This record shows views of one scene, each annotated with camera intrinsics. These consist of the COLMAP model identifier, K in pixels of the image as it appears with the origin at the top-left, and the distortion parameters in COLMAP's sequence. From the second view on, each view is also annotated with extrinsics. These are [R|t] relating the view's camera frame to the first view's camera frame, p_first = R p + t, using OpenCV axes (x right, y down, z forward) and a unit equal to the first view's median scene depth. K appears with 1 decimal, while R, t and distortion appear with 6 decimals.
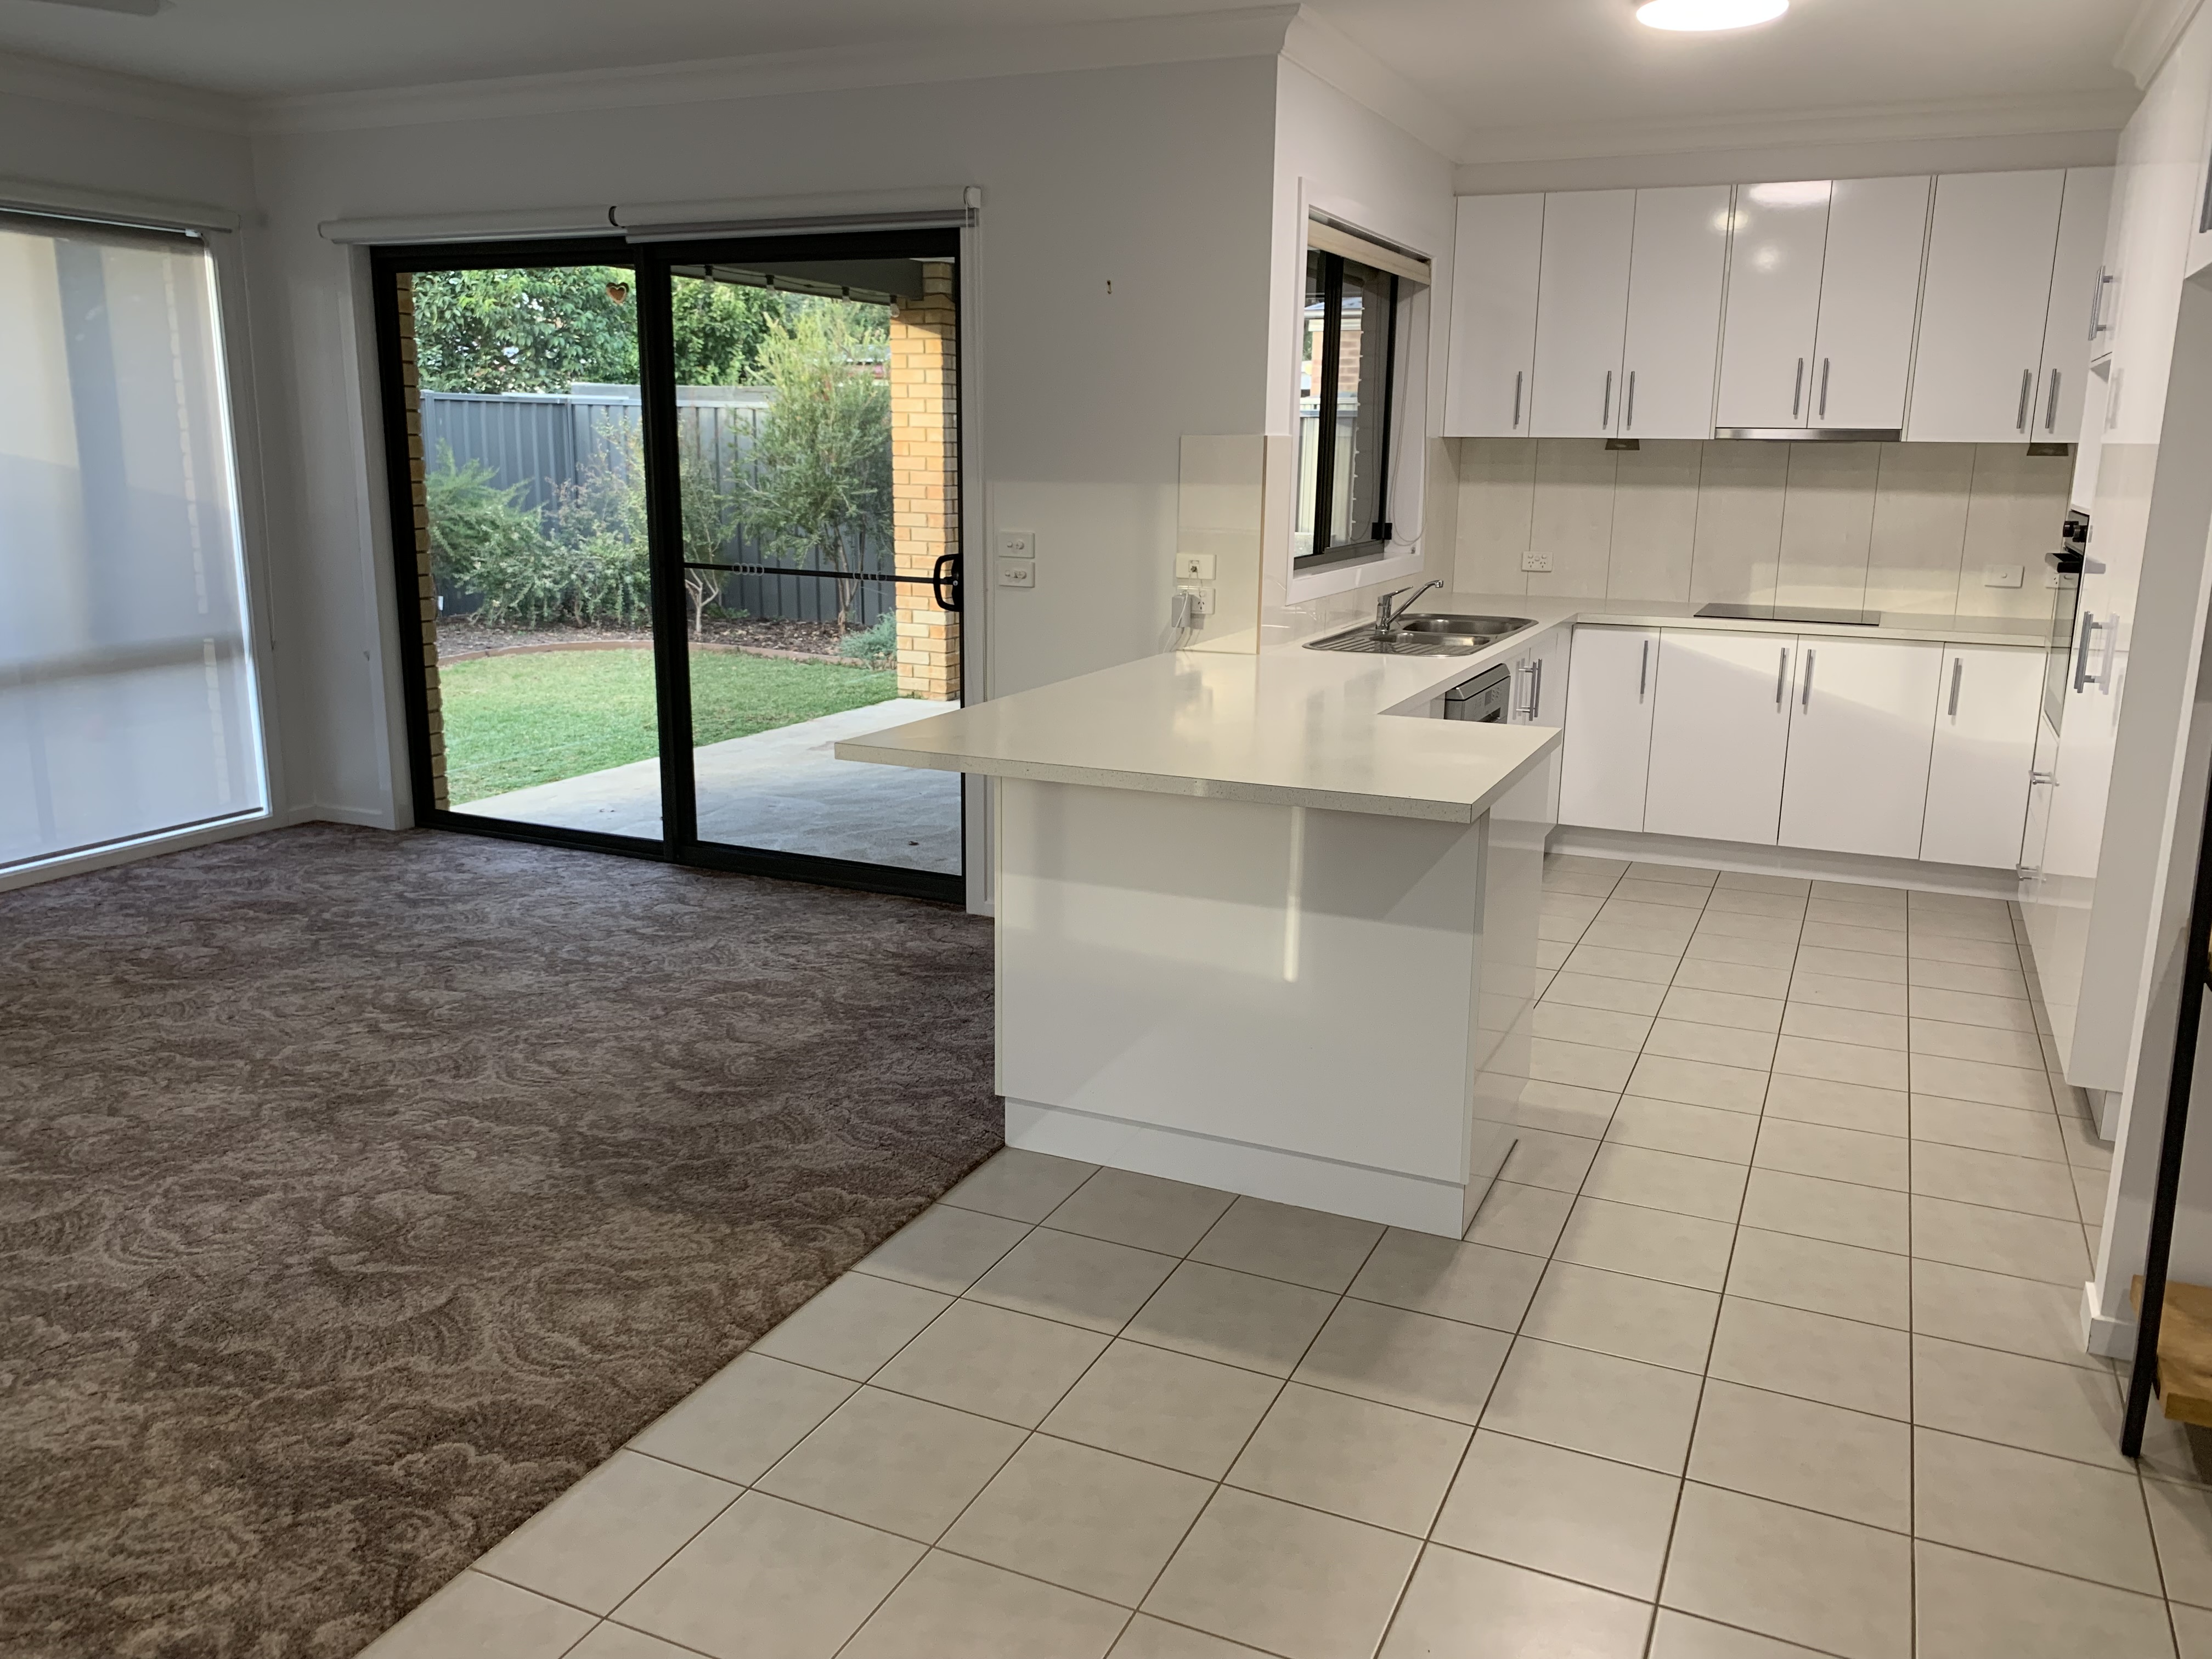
lens RADIAL K [[1666.2, 0, 1114.5], [0, 1666.2, 796.3], [0, 0, 1]] dist [-0.002730, -0.000491]
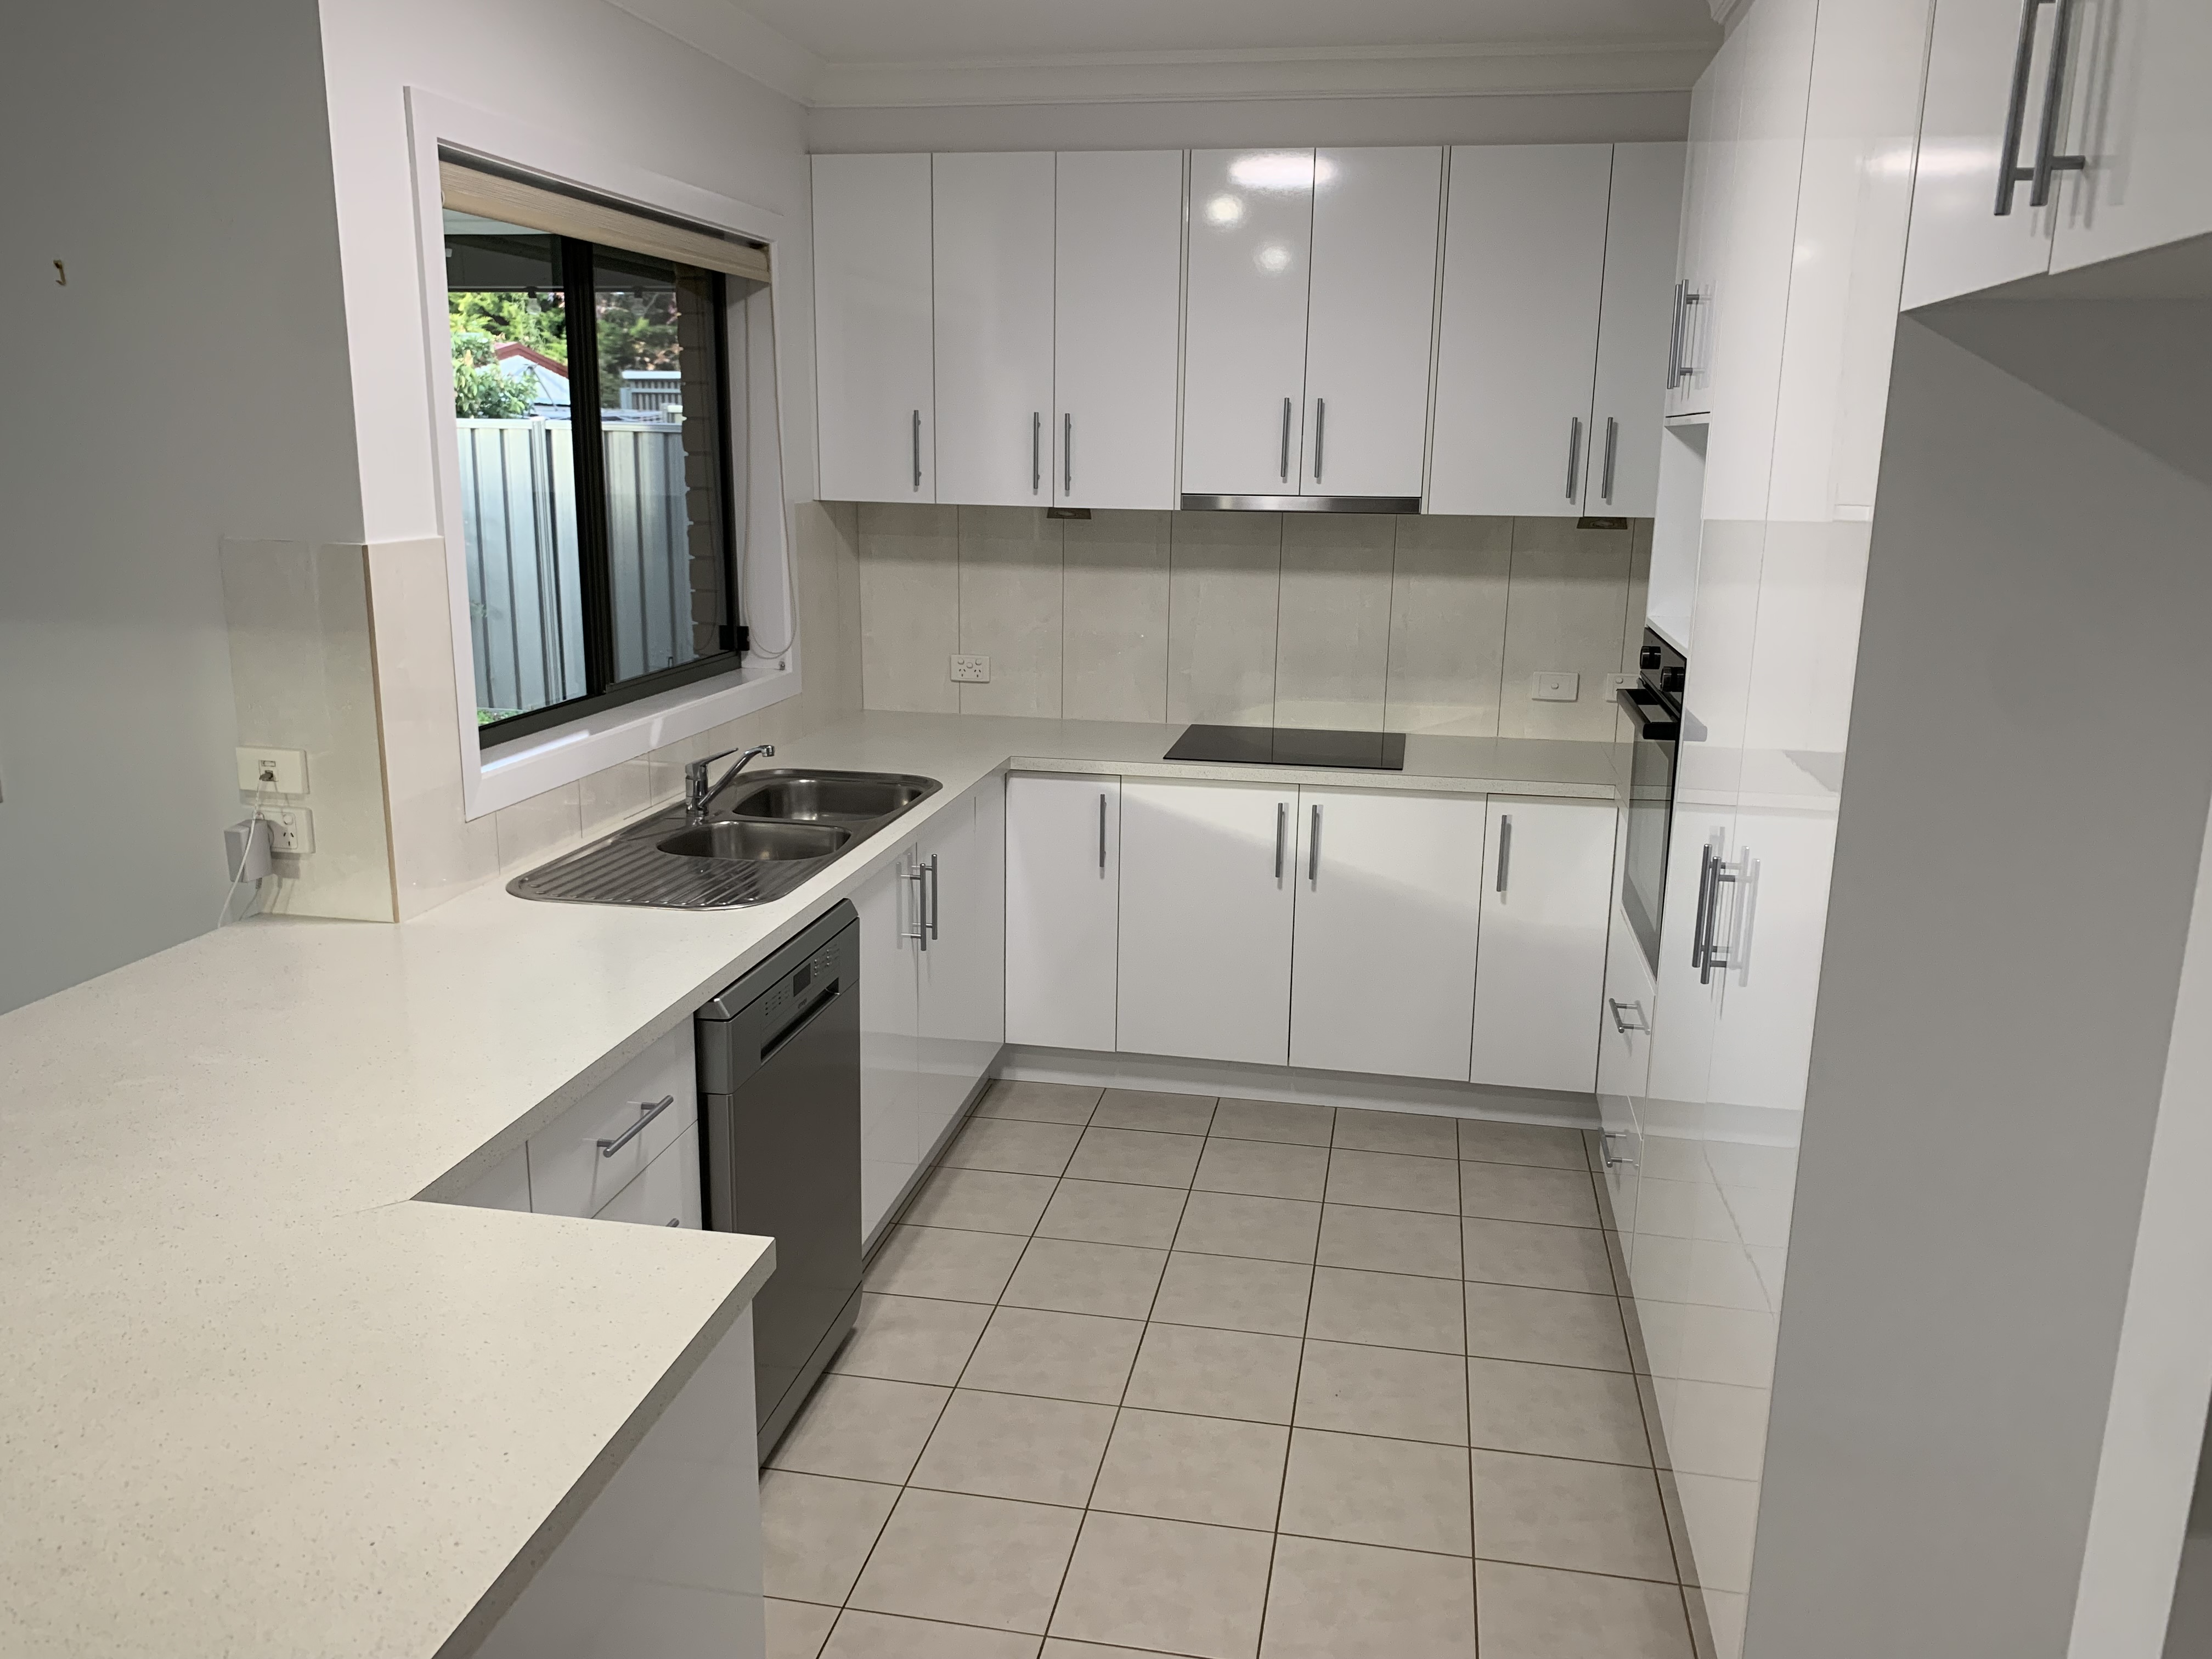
lens RADIAL K [[1666.2, 0, 1118.3], [0, 1666.2, 839.1], [0, 0, 1]] dist [-0.002730, -0.000491]
pose [[0.969789, -0.054757, 0.237721, 0.156803], [0.048970, 0.998344, 0.030186, -0.096053], [-0.238980, -0.017633, 0.970864, 0.309337]]
